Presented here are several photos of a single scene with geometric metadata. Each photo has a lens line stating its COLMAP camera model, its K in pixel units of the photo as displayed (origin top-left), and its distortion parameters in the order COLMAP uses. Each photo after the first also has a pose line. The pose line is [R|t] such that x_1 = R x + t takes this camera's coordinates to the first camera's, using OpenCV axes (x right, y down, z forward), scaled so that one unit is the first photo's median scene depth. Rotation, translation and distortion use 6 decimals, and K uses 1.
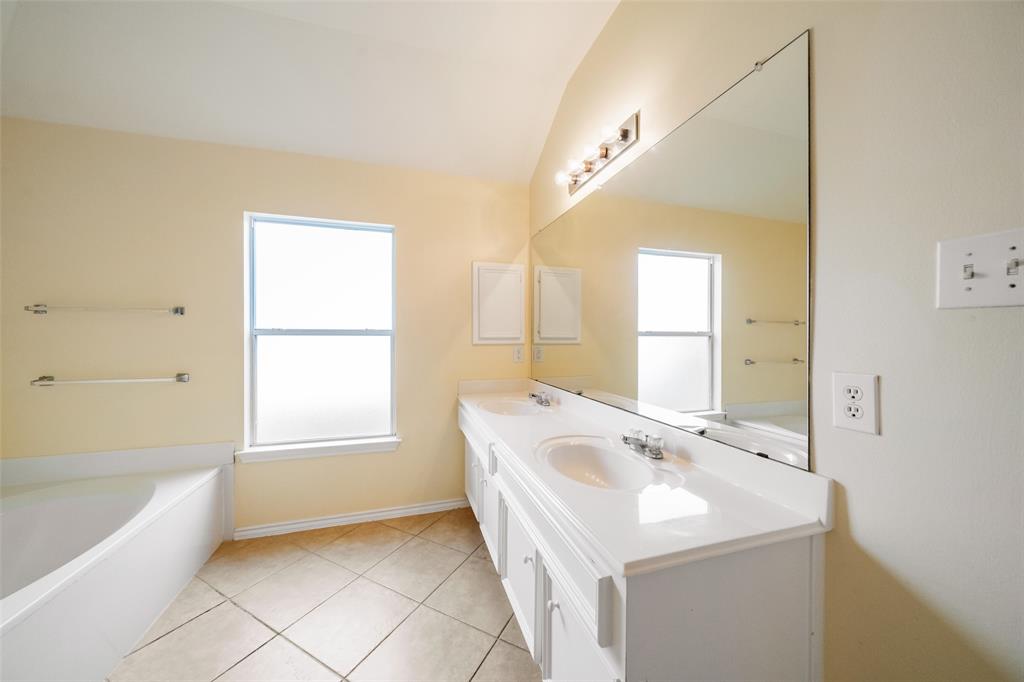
lens RADIAL K [[351.3, 0, 511.0], [0, 351.3, 336.0], [0, 0, 1]] dist [-0.008590, 0.000163]
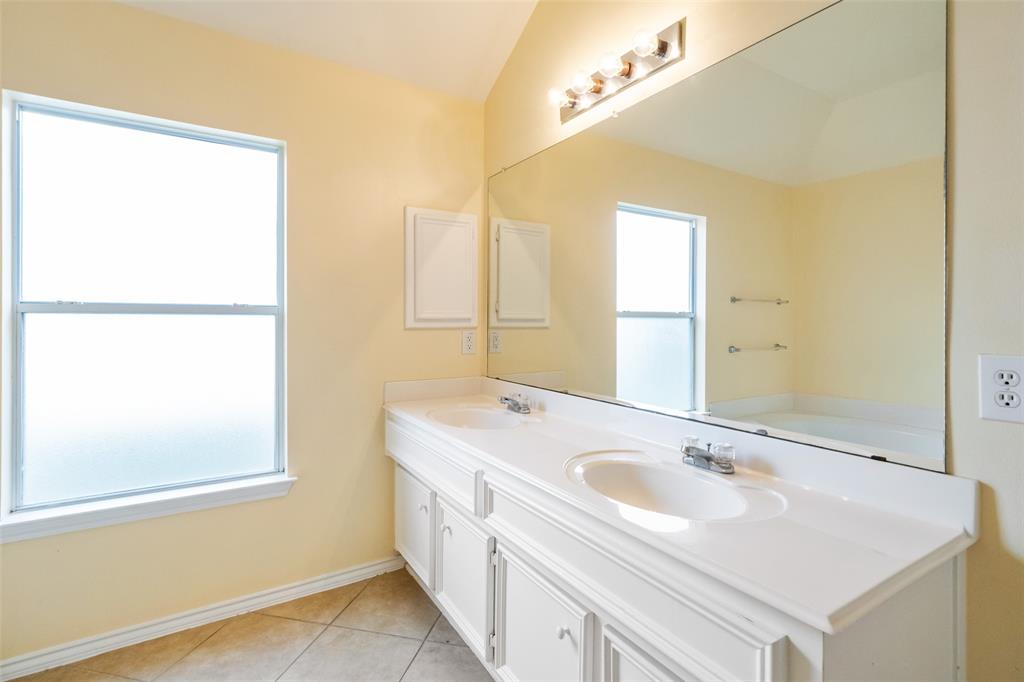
lens RADIAL K [[481.9, 0, 510.7], [0, 481.9, 318.1], [0, 0, 1]] dist [-0.001413, 0.000143]
pose [[0.966902, 0.002329, 0.255137, -0.162882], [-0.001792, 0.999996, -0.002340, 0.006516], [-0.255142, 0.001805, 0.966902, 0.052289]]
